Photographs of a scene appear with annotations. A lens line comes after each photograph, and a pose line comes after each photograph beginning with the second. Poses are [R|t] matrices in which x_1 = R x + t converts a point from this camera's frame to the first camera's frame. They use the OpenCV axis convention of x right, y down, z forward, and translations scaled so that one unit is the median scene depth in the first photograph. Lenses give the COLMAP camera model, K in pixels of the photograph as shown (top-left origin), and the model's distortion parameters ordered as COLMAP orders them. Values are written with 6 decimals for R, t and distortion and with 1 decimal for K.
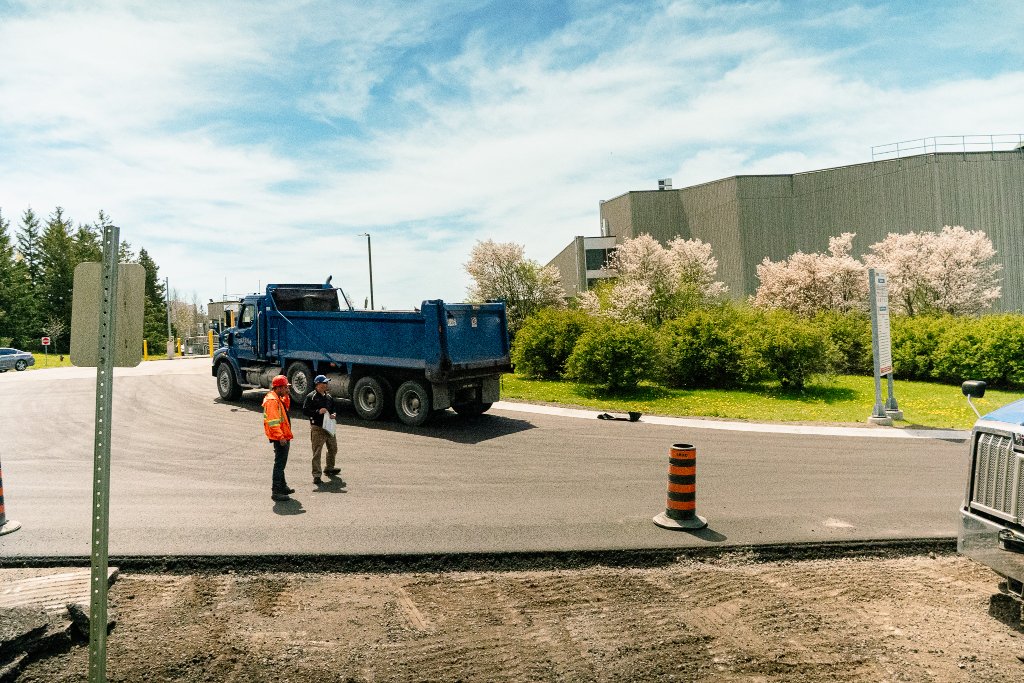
lens RADIAL K [[679.8, 0, 511.9], [0, 679.8, 344.1], [0, 0, 1]] dist [-0.042730, 0.045358]
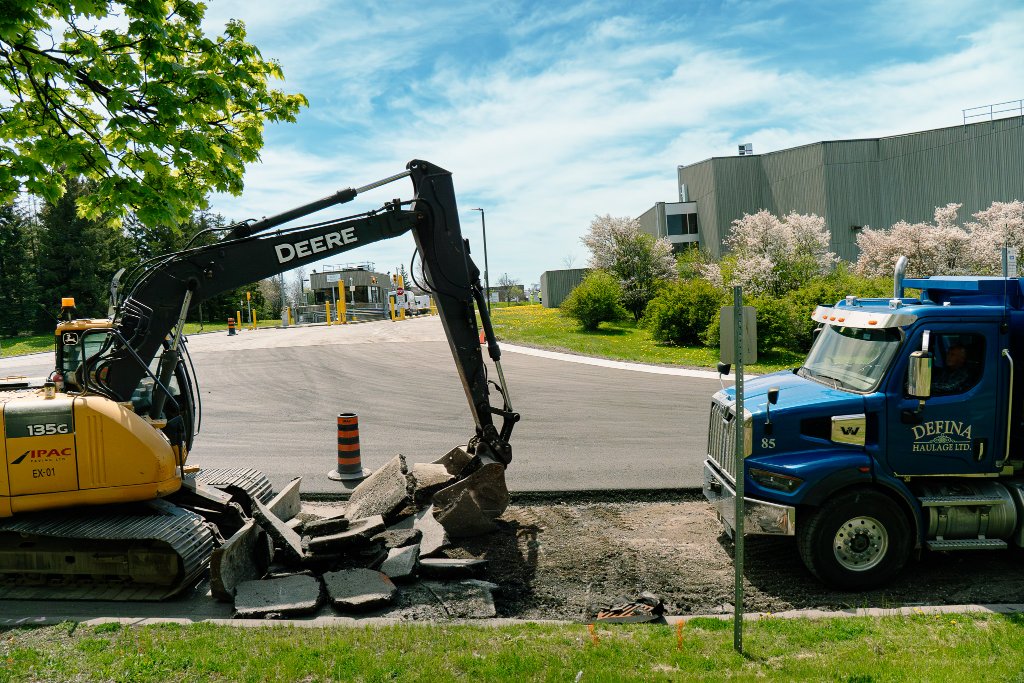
lens RADIAL K [[679.8, 0, 511.9], [0, 679.8, 344.1], [0, 0, 1]] dist [-0.042730, 0.045358]
pose [[0.998399, -0.011951, -0.055279, -0.137330], [0.015387, 0.997948, 0.062156, -0.020030], [0.054423, -0.062907, 0.996534, -0.105414]]
